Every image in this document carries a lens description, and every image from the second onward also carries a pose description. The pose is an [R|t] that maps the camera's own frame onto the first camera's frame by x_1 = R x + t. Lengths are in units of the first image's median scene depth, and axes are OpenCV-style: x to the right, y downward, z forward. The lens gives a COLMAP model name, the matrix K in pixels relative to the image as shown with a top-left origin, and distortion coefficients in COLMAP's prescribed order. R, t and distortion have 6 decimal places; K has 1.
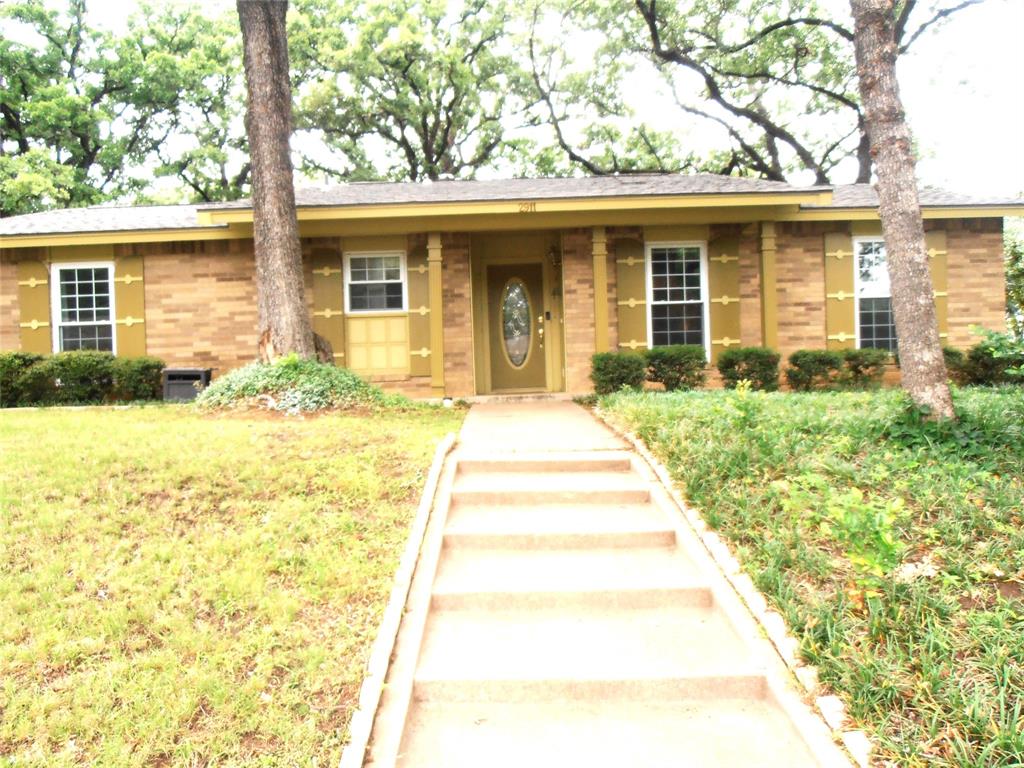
lens RADIAL K [[725.0, 0, 512.0], [0, 725.0, 384.0], [0, 0, 1]] dist [-0.021580, 0.020371]
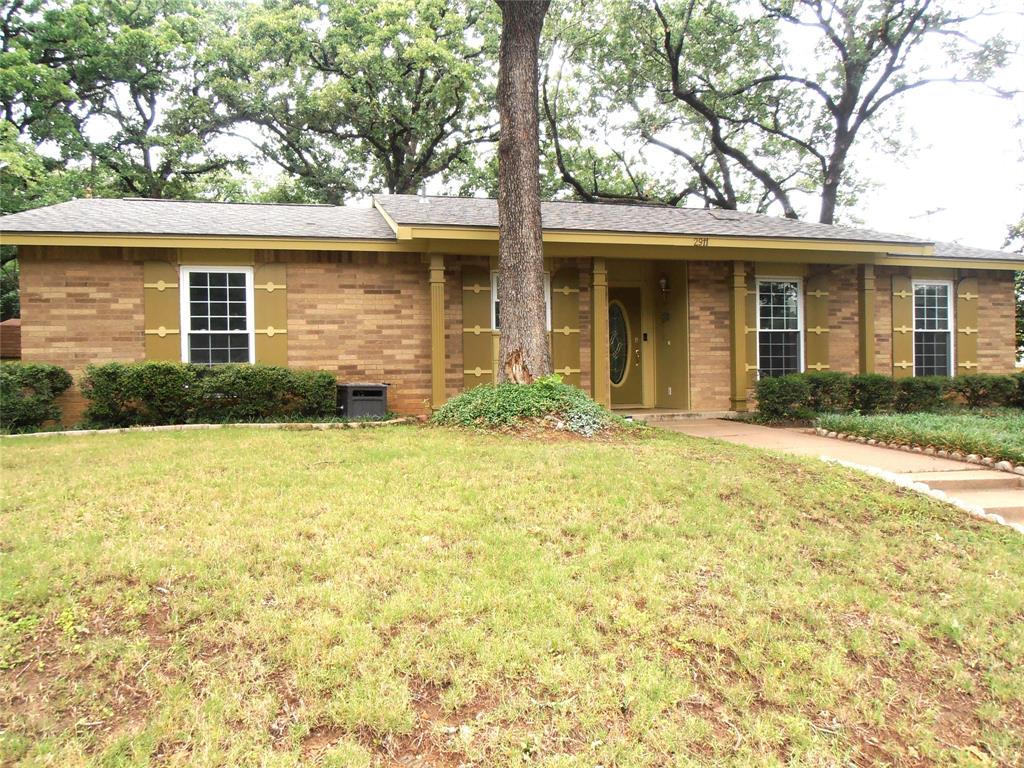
lens RADIAL K [[725.0, 0, 512.0], [0, 725.0, 384.0], [0, 0, 1]] dist [-0.021580, 0.020371]
pose [[0.972349, 0.015845, 0.232995, -0.438418], [-0.013978, 0.999856, -0.009660, -0.013227], [-0.233115, 0.006136, 0.972430, 0.006816]]
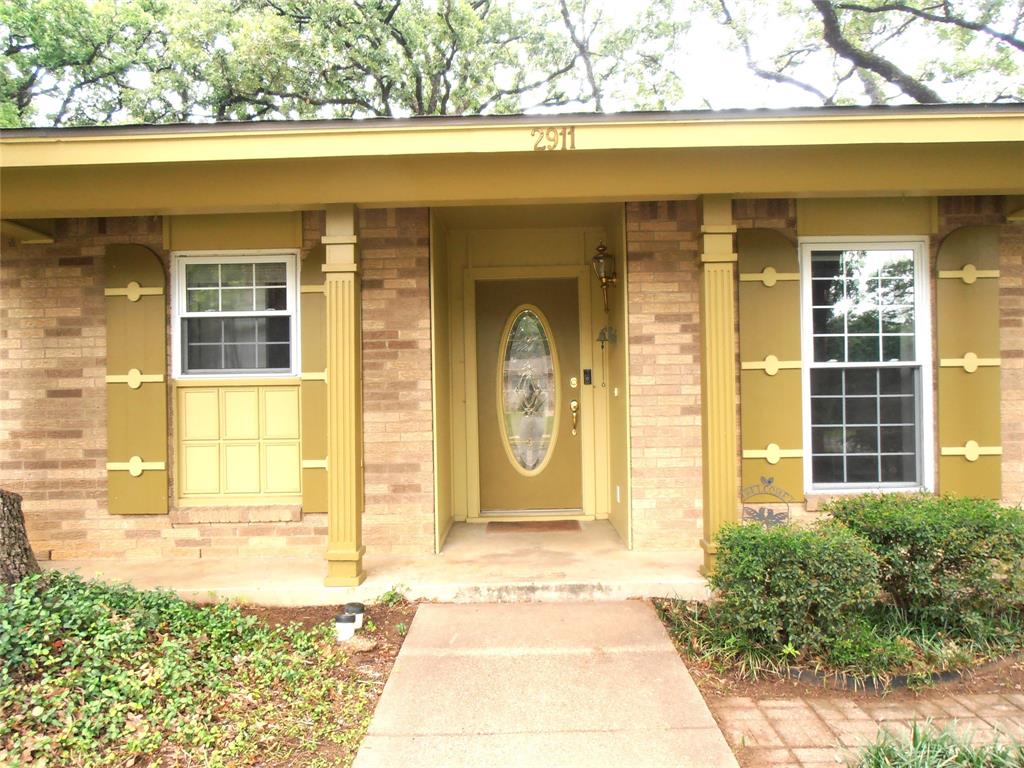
lens RADIAL K [[725.0, 0, 512.0], [0, 725.0, 384.0], [0, 0, 1]] dist [-0.021580, 0.020371]
pose [[0.999528, 0.014841, -0.026882, 0.009467], [-0.015298, 0.999740, -0.016899, -0.089098], [0.026625, 0.017302, 0.999496, 0.524399]]
